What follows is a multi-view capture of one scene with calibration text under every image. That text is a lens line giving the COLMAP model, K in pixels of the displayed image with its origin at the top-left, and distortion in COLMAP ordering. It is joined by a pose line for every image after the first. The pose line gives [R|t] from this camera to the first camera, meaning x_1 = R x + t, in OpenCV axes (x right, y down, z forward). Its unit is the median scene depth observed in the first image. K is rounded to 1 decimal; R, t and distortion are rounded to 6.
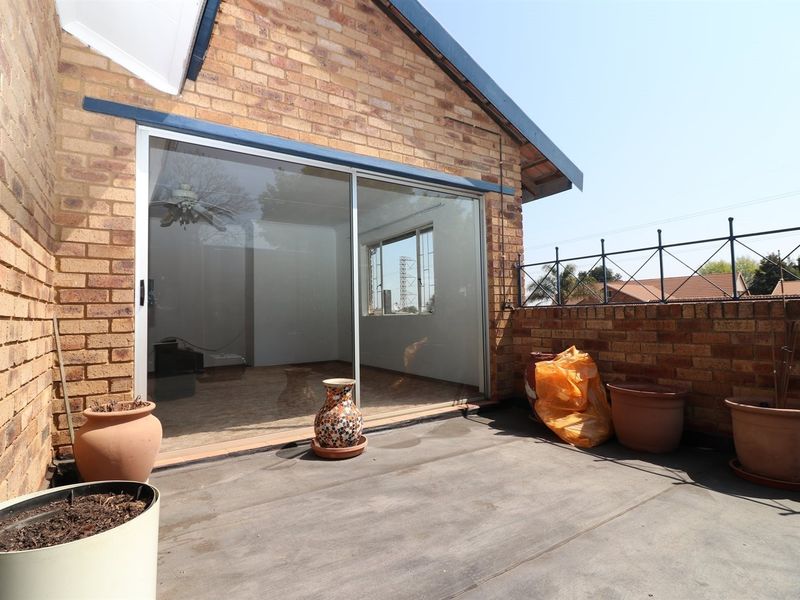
lens RADIAL K [[417.2, 0, 398.5], [0, 417.2, 297.8], [0, 0, 1]] dist [-0.016199, -0.006641]
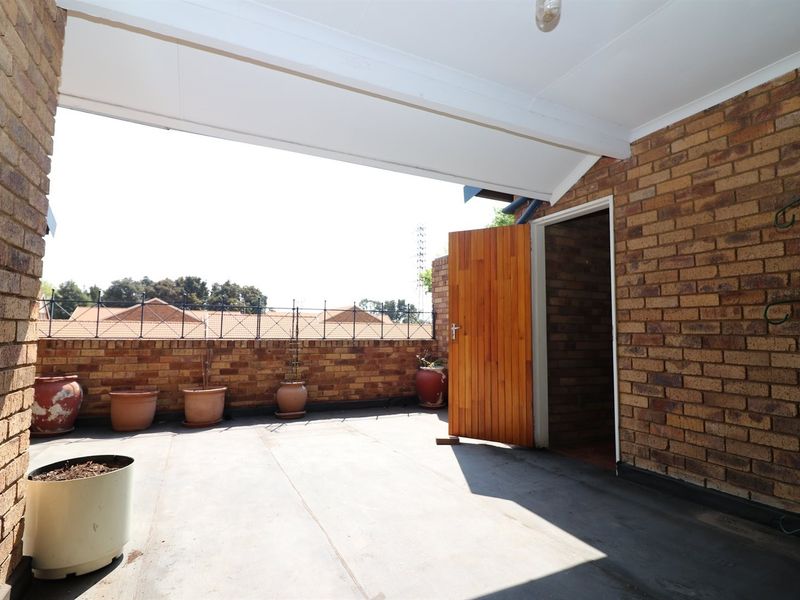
lens RADIAL K [[417.2, 0, 394.2], [0, 417.2, 297.3], [0, 0, 1]] dist [-0.016199, -0.006641]
pose [[0.144167, 0.103195, 0.984158, -0.678120], [-0.052042, 0.993962, -0.096599, -0.035171], [-0.988184, -0.037291, 0.148667, -0.171598]]
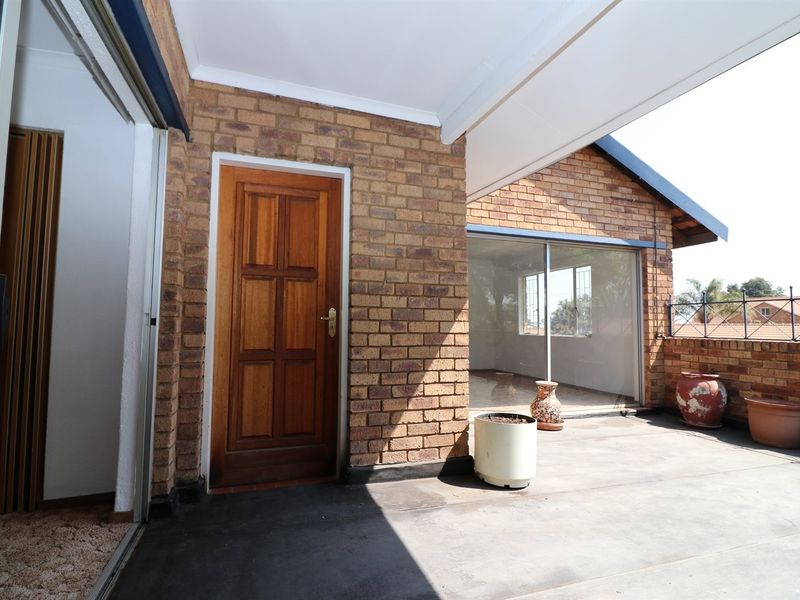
lens RADIAL K [[417.2, 0, 393.3], [0, 417.2, 296.8], [0, 0, 1]] dist [-0.016199, -0.006641]
pose [[0.962718, 0.016414, -0.270010, -0.216913], [-0.022956, 0.999514, -0.021088, -0.061315], [0.269533, 0.026500, 0.962627, -0.529142]]
